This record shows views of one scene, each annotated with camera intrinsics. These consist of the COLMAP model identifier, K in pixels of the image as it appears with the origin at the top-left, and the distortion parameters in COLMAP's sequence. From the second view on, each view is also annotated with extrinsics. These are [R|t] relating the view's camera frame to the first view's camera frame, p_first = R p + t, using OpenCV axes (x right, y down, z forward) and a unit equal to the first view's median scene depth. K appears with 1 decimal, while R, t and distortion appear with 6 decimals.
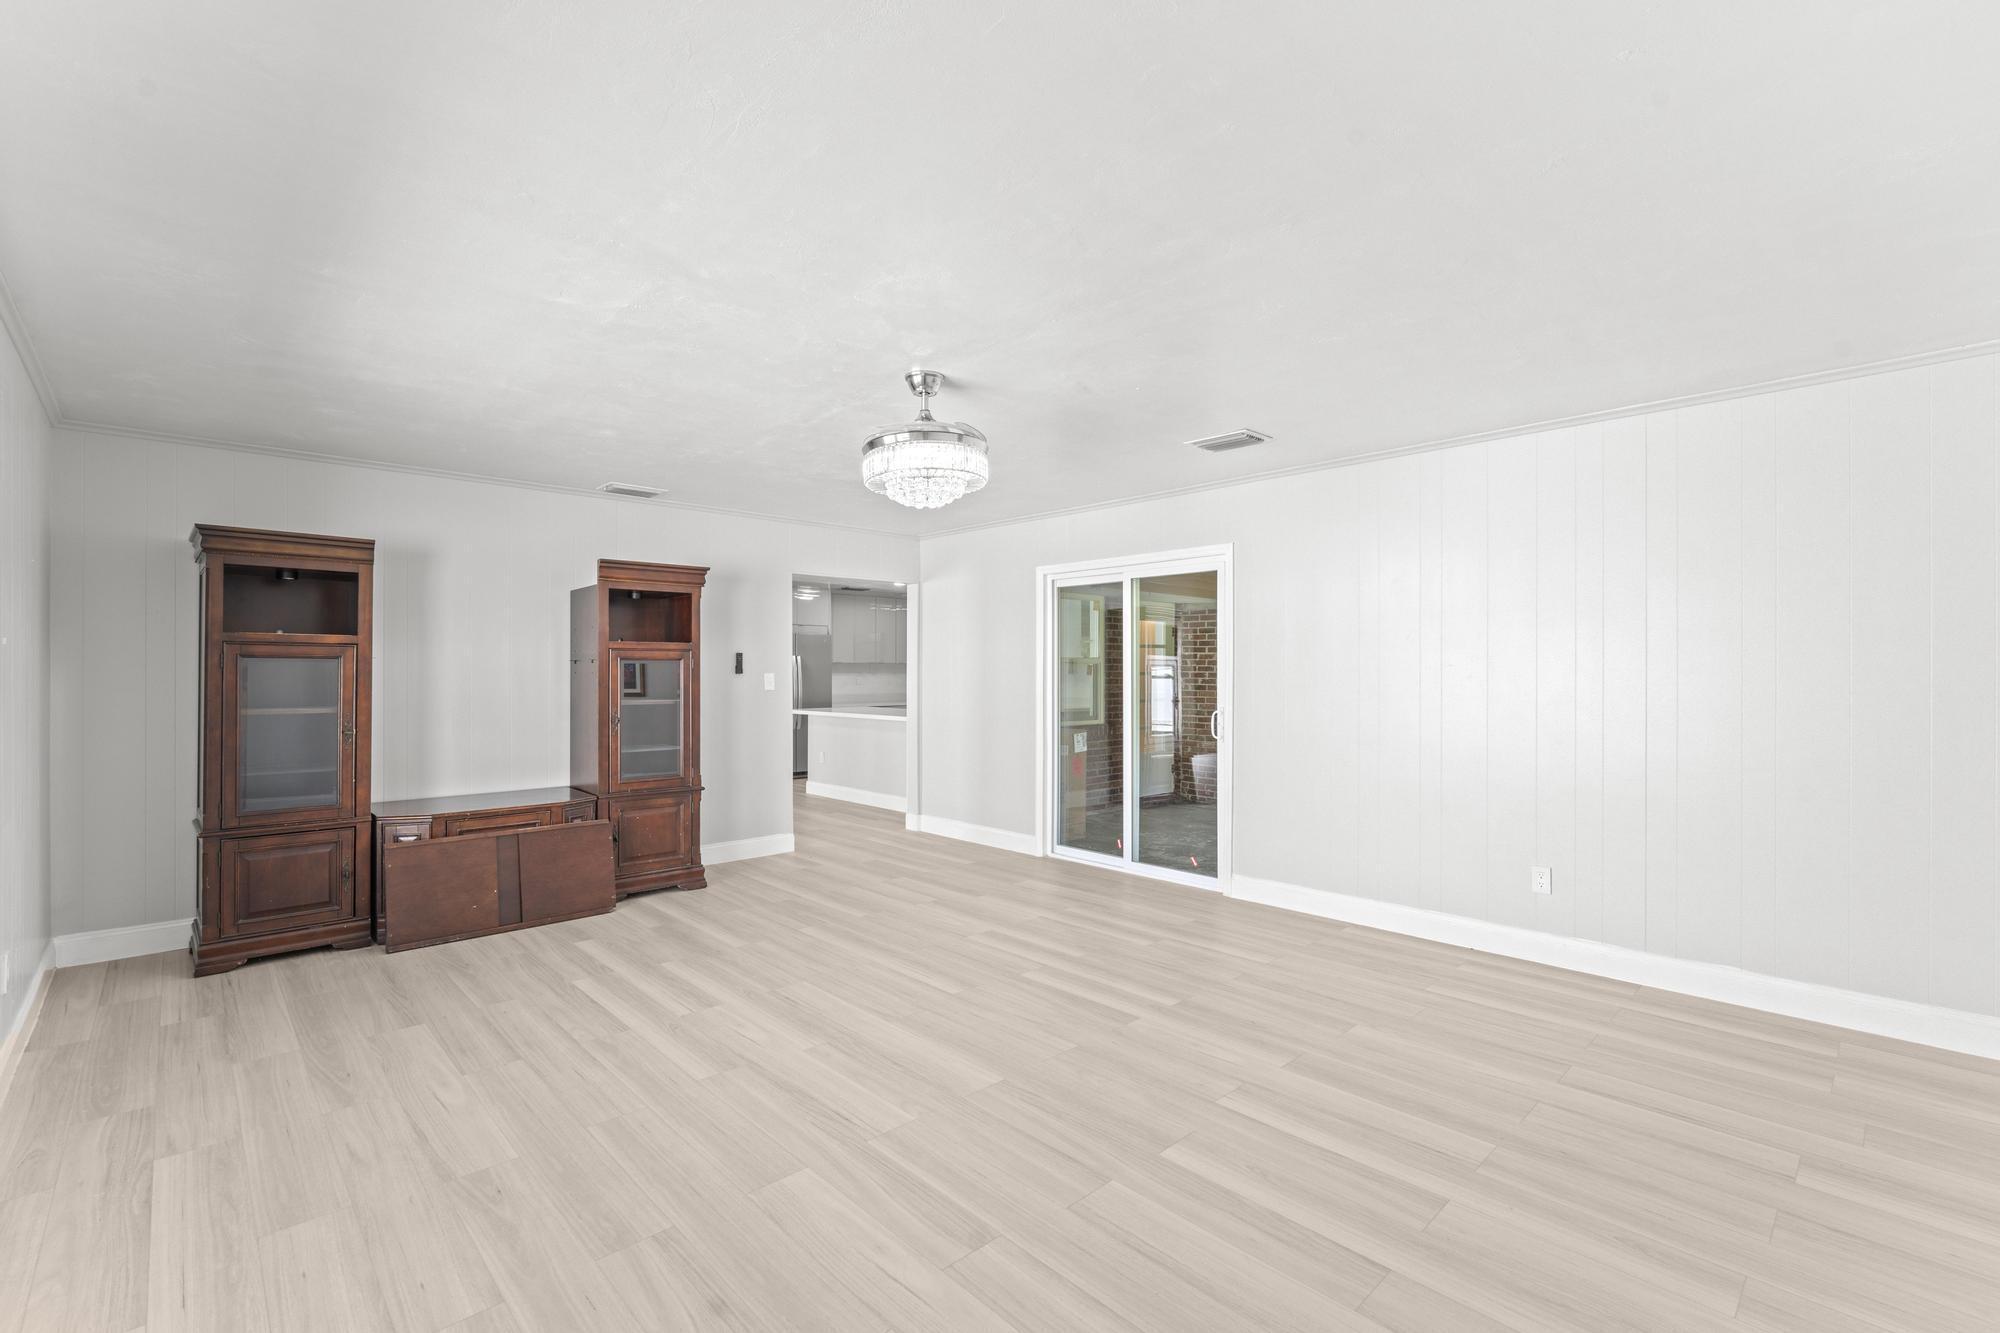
lens RADIAL K [[878.5, 0, 1003.8], [0, 878.5, 650.2], [0, 0, 1]] dist [-0.000018, -0.000230]
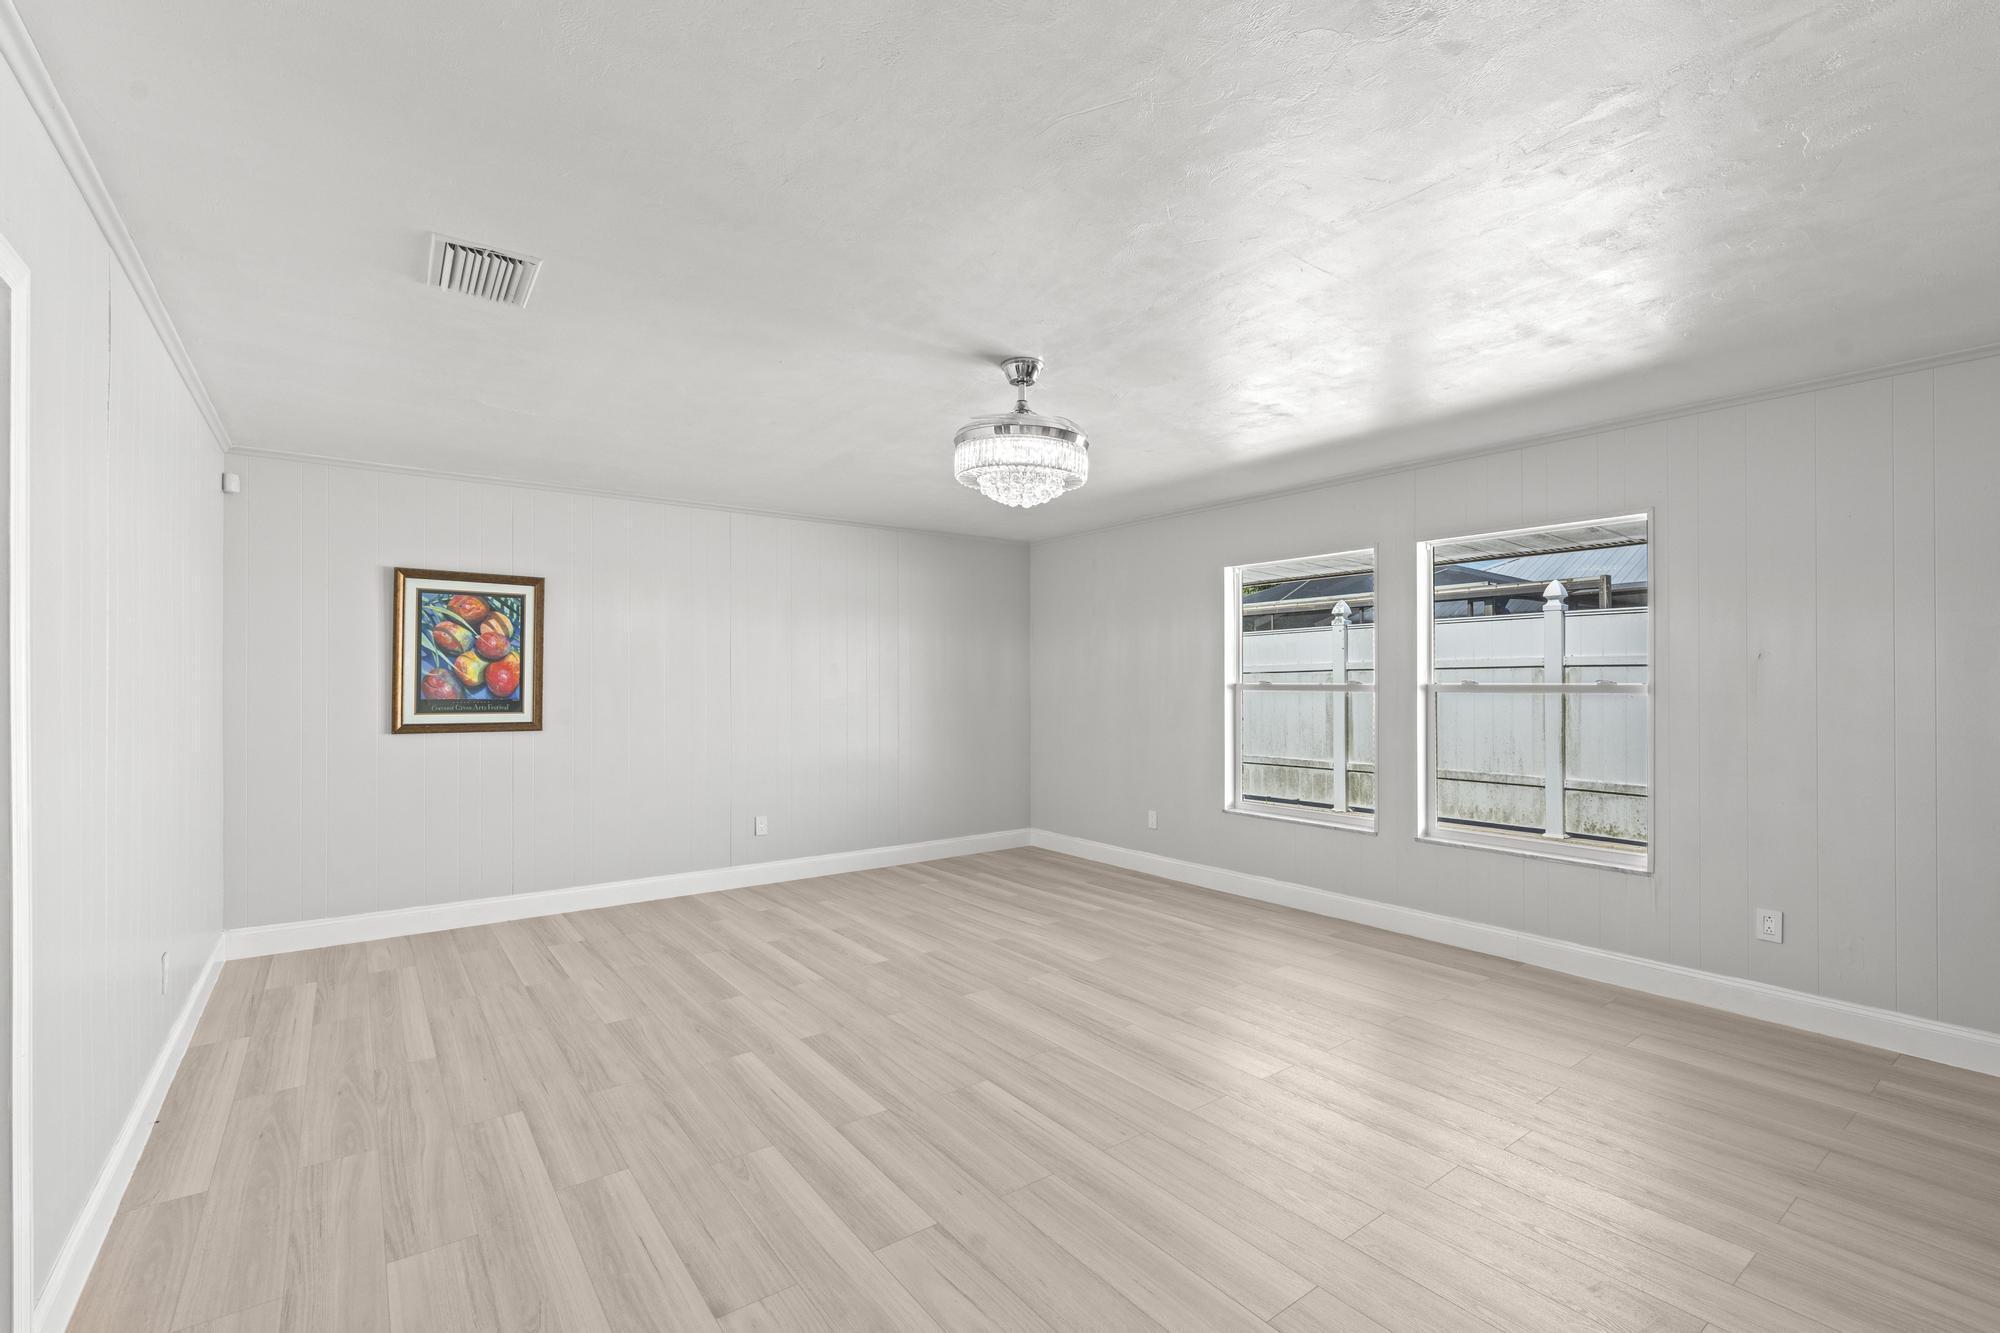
lens RADIAL K [[878.5, 0, 1003.8], [0, 878.5, 650.2], [0, 0, 1]] dist [-0.000018, -0.000230]
pose [[-0.993045, 0.004636, 0.117648, -0.188266], [-0.002461, 0.998189, -0.060104, 0.050004], [-0.117714, -0.059976, -0.991235, 2.027762]]
